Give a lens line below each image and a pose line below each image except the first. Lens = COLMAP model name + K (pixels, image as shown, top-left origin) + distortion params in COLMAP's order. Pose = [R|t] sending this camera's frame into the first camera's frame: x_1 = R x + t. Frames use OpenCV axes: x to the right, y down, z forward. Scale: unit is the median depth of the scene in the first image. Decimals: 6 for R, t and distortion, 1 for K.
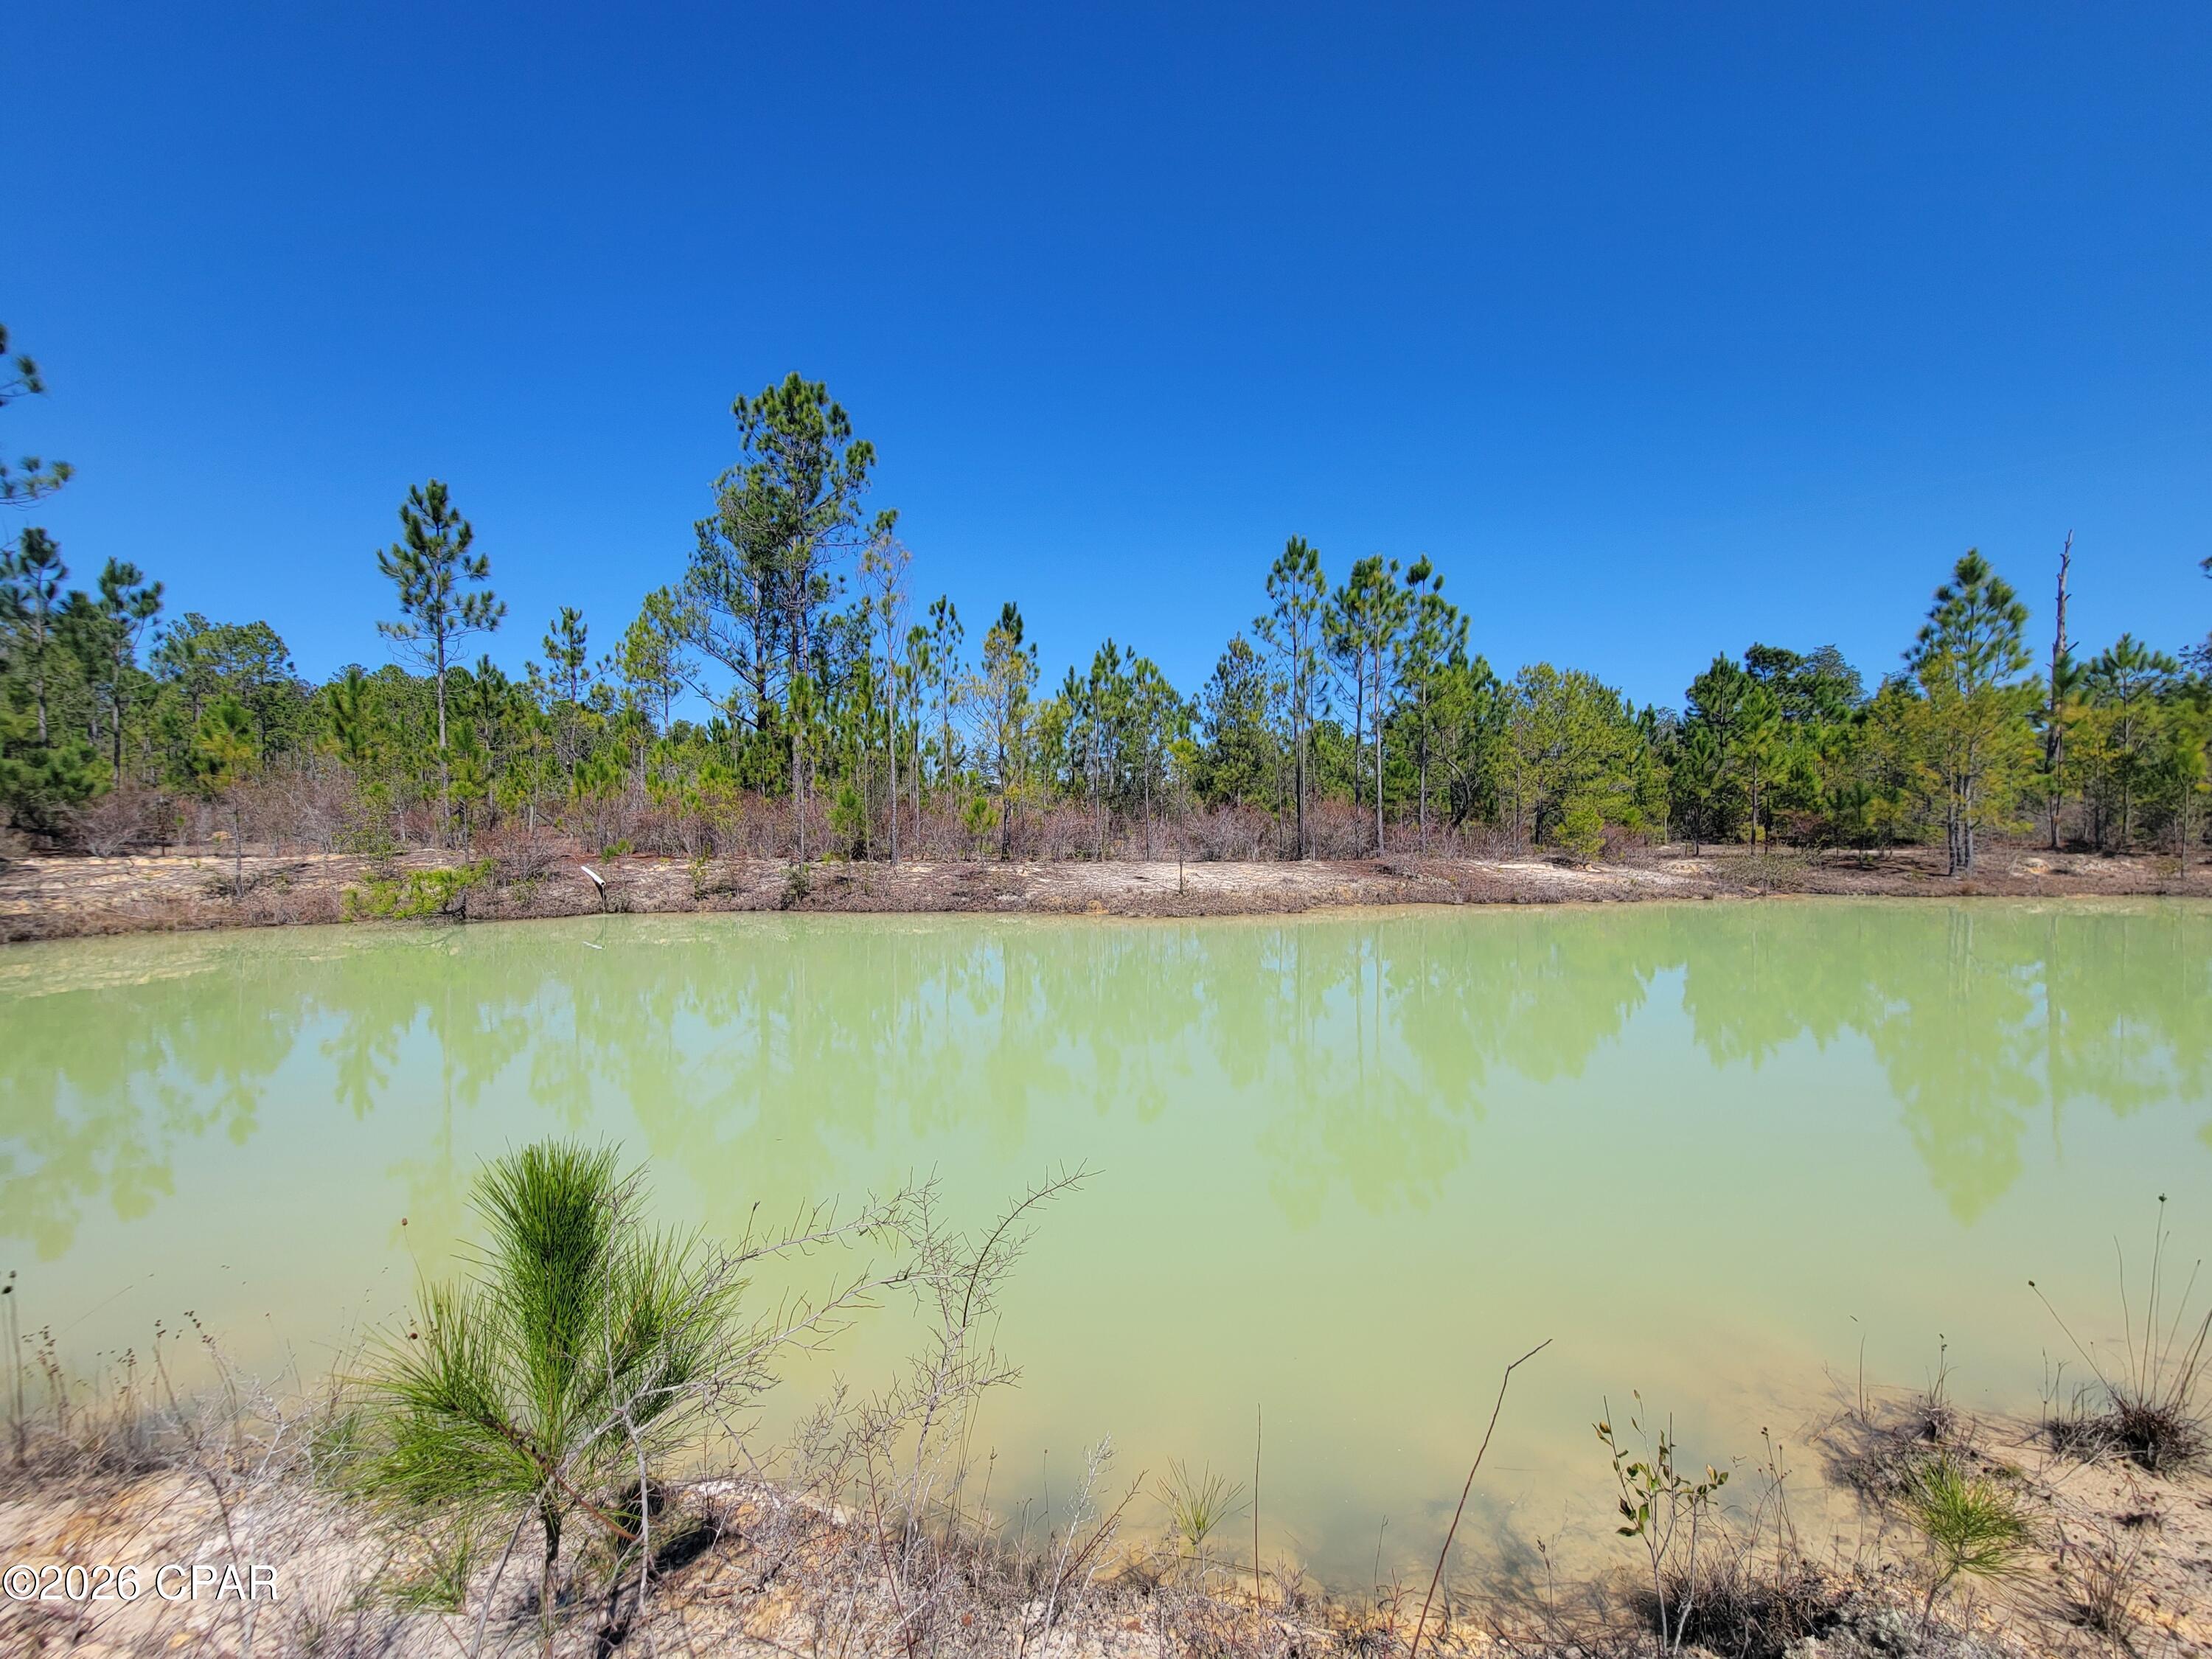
lens RADIAL K [[897.3, 0, 1095.0], [0, 897.3, 829.2], [0, 0, 1]] dist [-0.004914, 0.003910]
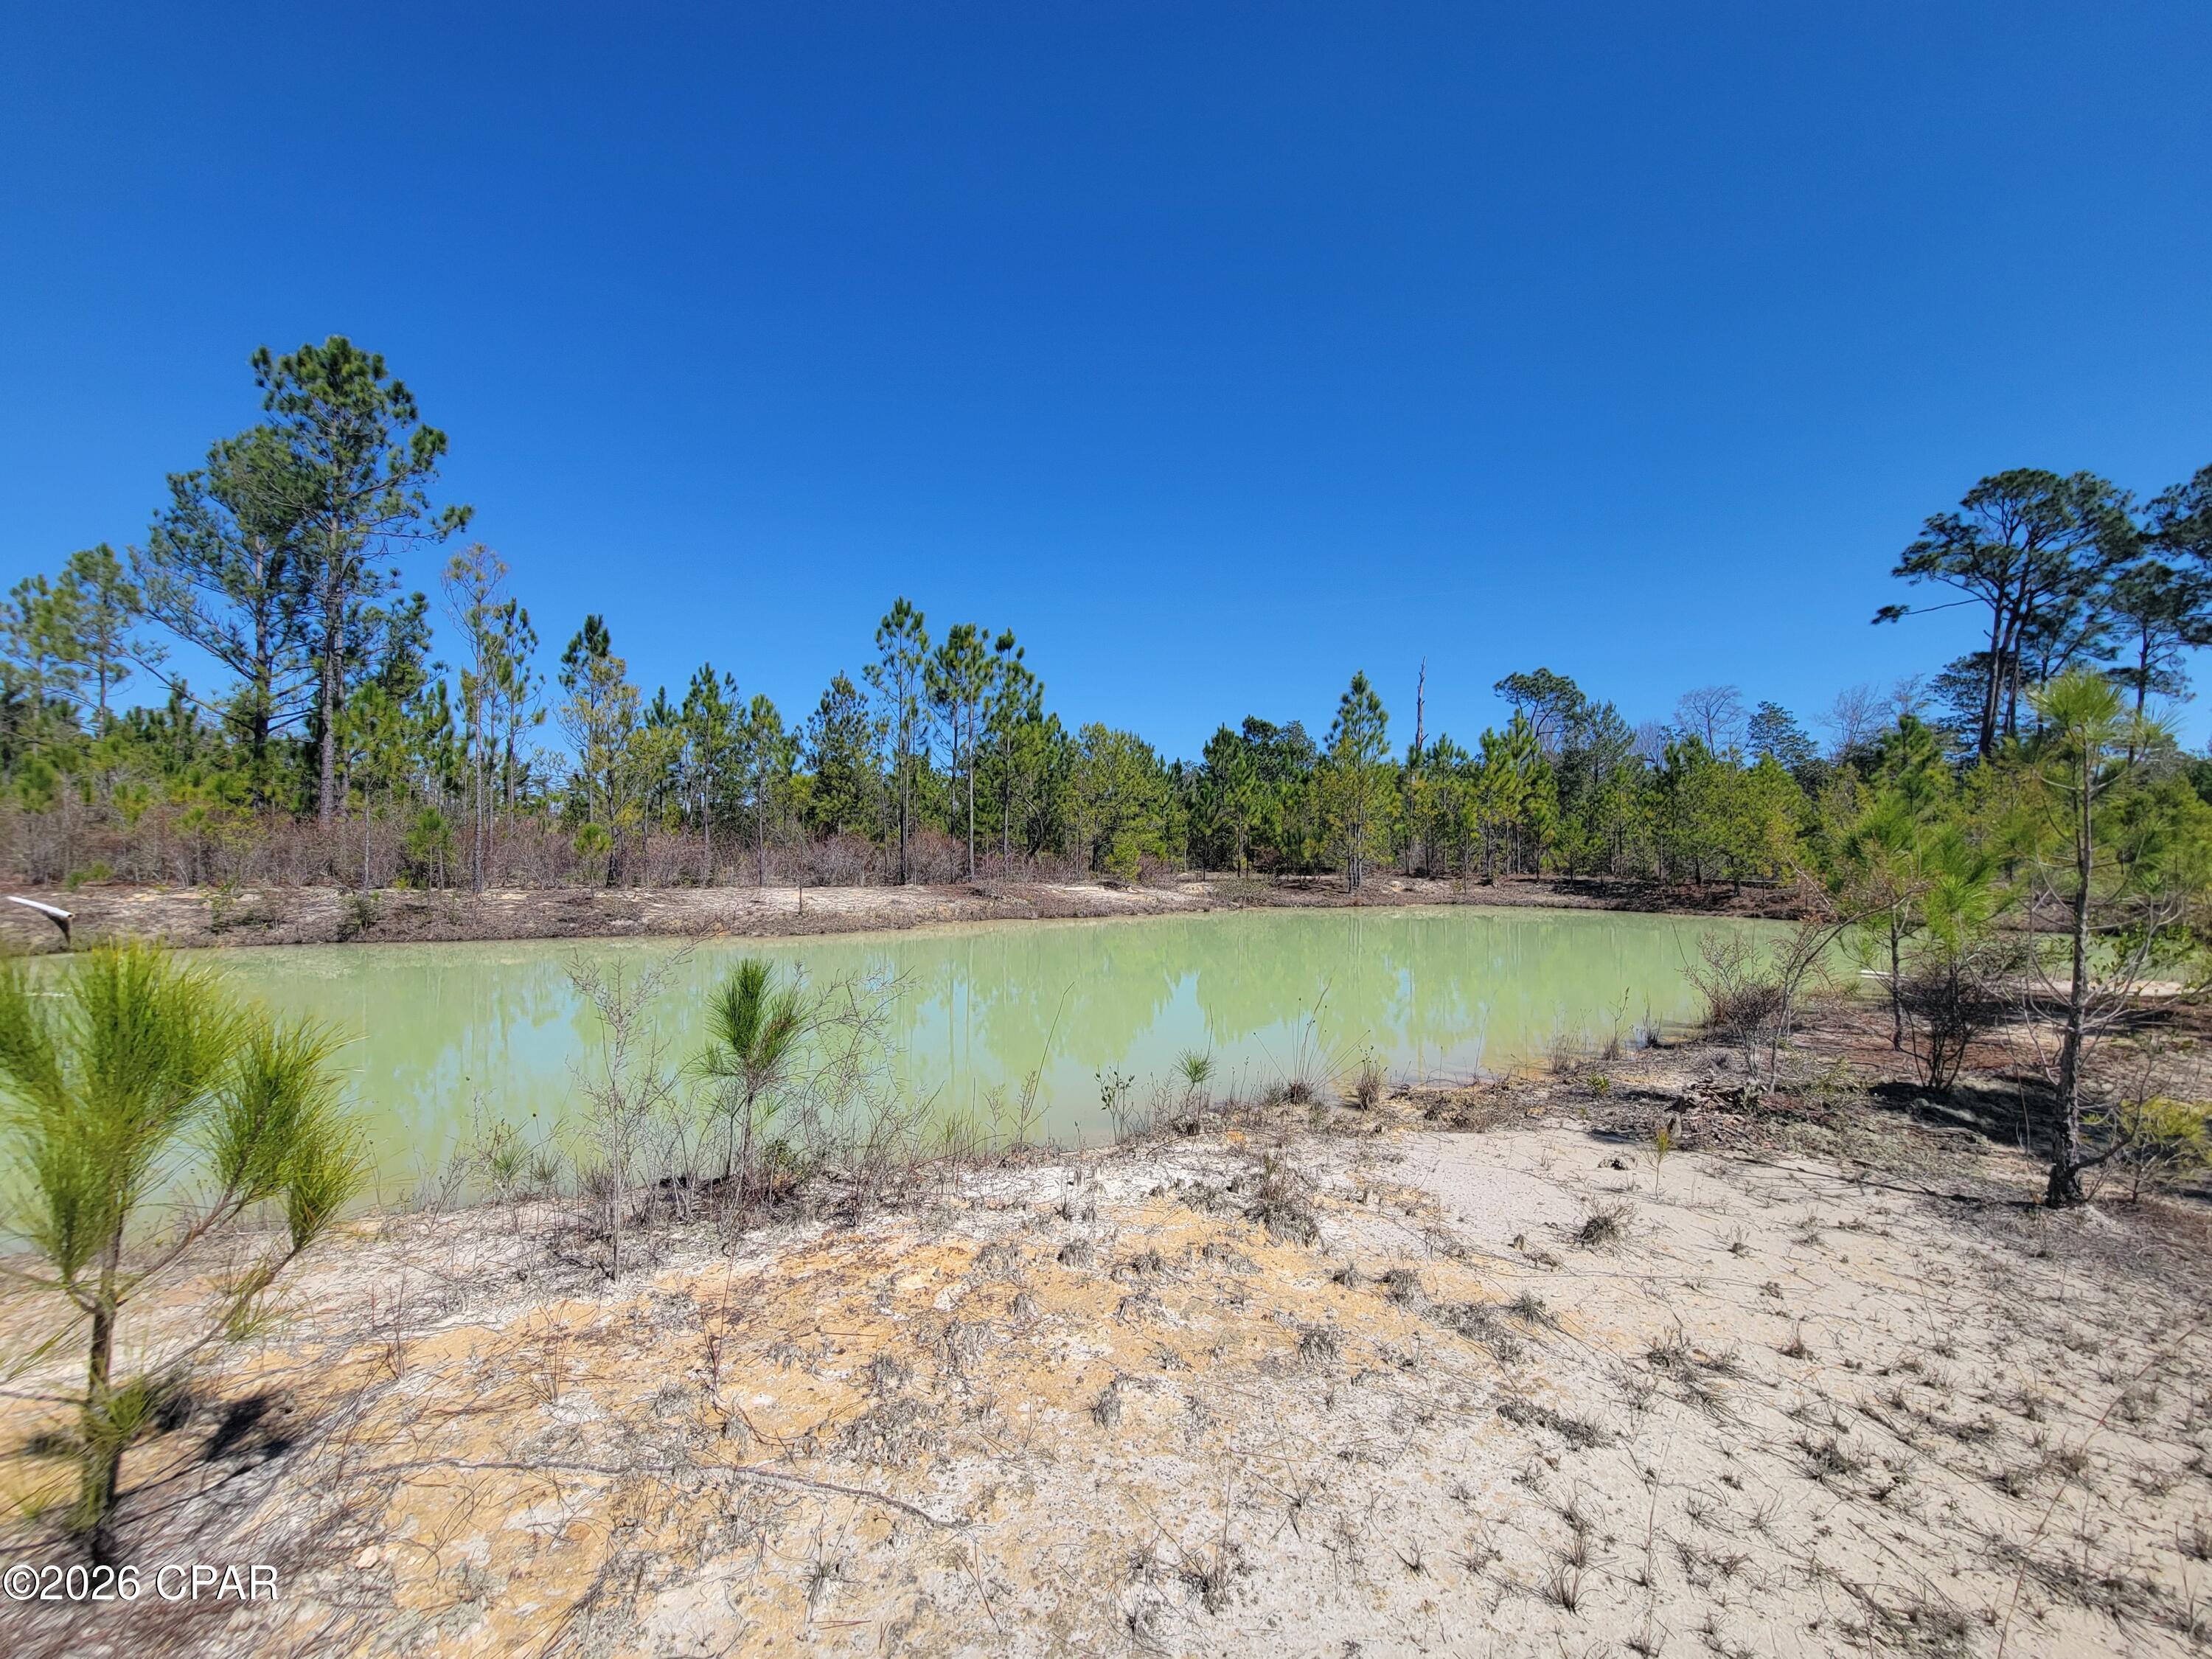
lens RADIAL K [[897.3, 0, 1095.0], [0, 897.3, 829.2], [0, 0, 1]] dist [-0.004914, 0.003910]
pose [[0.897475, 0.021542, 0.440539, -0.049031], [-0.007223, 0.999390, -0.034155, 0.001418], [-0.441006, 0.027471, 0.897084, -0.108972]]
